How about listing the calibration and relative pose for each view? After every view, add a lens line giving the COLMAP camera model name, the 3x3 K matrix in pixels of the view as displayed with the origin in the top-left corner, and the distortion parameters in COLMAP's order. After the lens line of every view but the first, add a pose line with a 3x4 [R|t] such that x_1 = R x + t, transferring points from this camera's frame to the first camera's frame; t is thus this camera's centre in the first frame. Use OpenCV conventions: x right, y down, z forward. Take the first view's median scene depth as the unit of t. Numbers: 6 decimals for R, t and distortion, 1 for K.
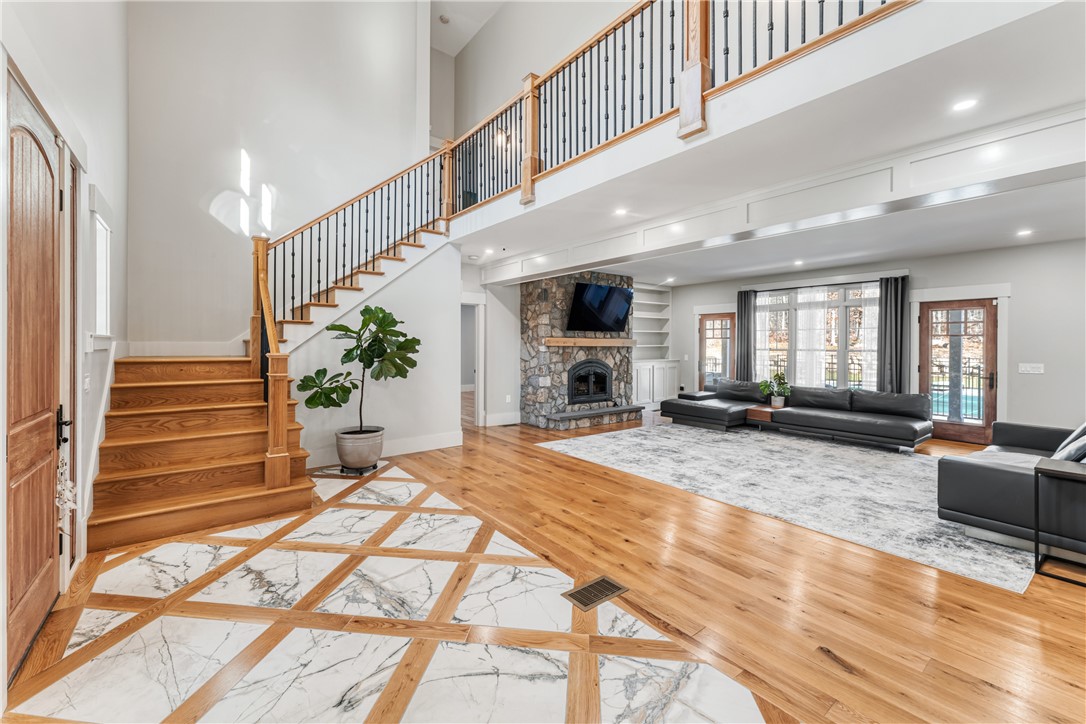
lens RADIAL K [[435.0, 0, 541.3], [0, 435.0, 344.5], [0, 0, 1]] dist [0.002406, -0.000058]
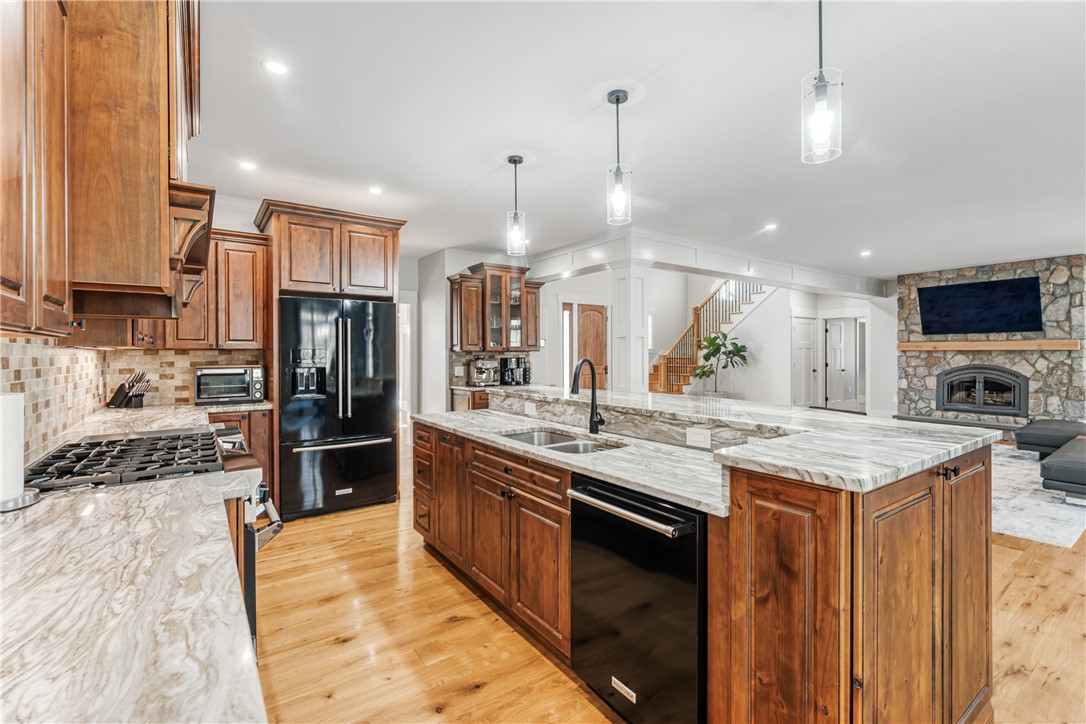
lens RADIAL K [[489.4, 0, 534.9], [0, 489.4, 356.7], [0, 0, 1]] dist [-0.002472, 0.000895]
pose [[-0.040658, -0.001335, -0.999172, 1.188692], [0.000204, 0.999999, -0.001345, 0.019292], [0.999173, -0.000258, -0.040657, 0.136529]]
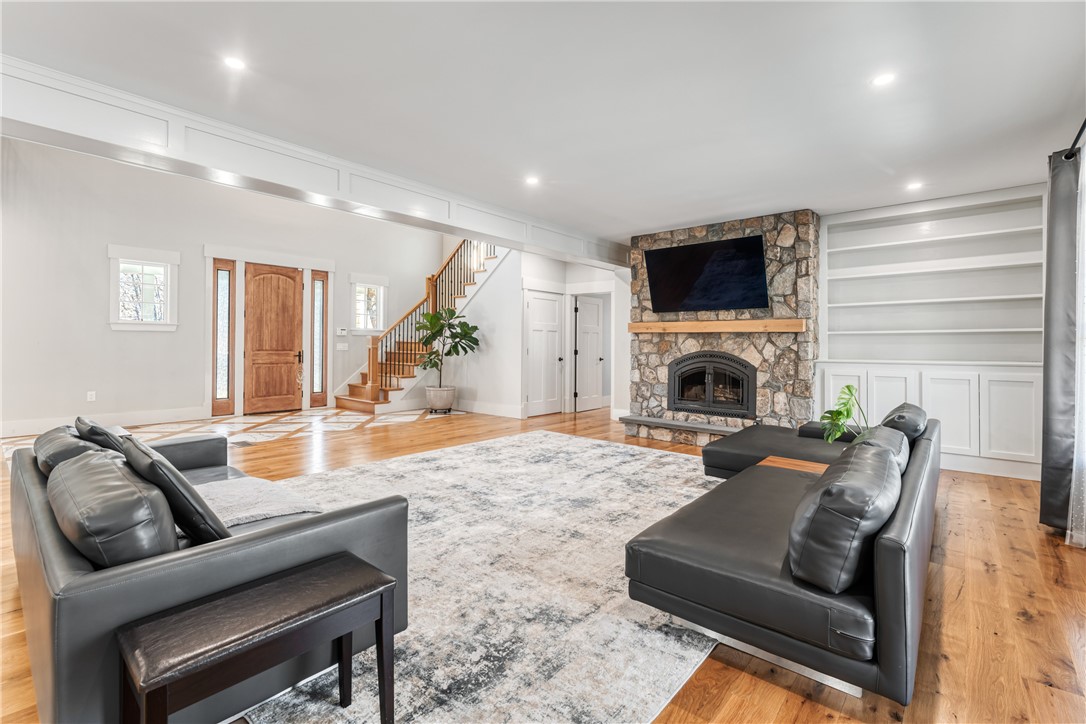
lens RADIAL K [[489.4, 0, 544.9], [0, 489.4, 340.9], [0, 0, 1]] dist [-0.002472, 0.000895]
pose [[0.213172, -0.010403, -0.976959, 0.845298], [-0.008141, 0.999890, -0.012424, 0.029956], [0.976981, 0.010602, 0.213064, 0.598831]]
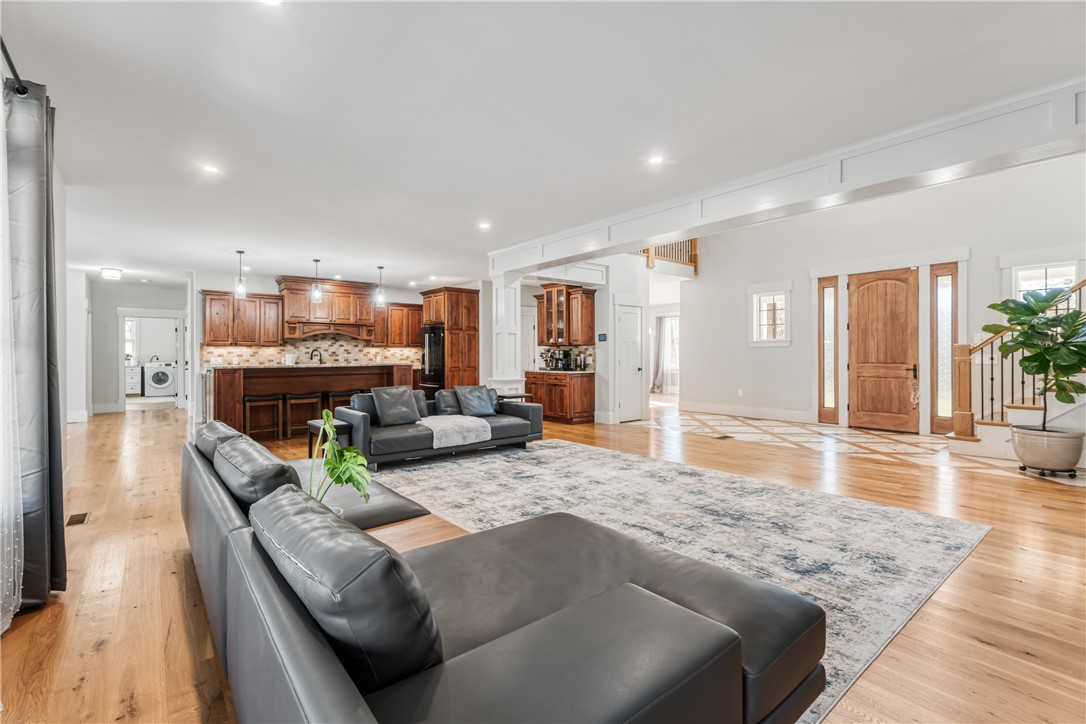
lens RADIAL K [[489.4, 0, 535.6], [0, 489.4, 353.6], [0, 0, 1]] dist [-0.002472, 0.000895]
pose [[-0.999895, -0.000059, -0.014469, 0.424544], [-0.000018, 0.999996, -0.002846, 0.026342], [0.014470, -0.002845, -0.999891, 1.169275]]
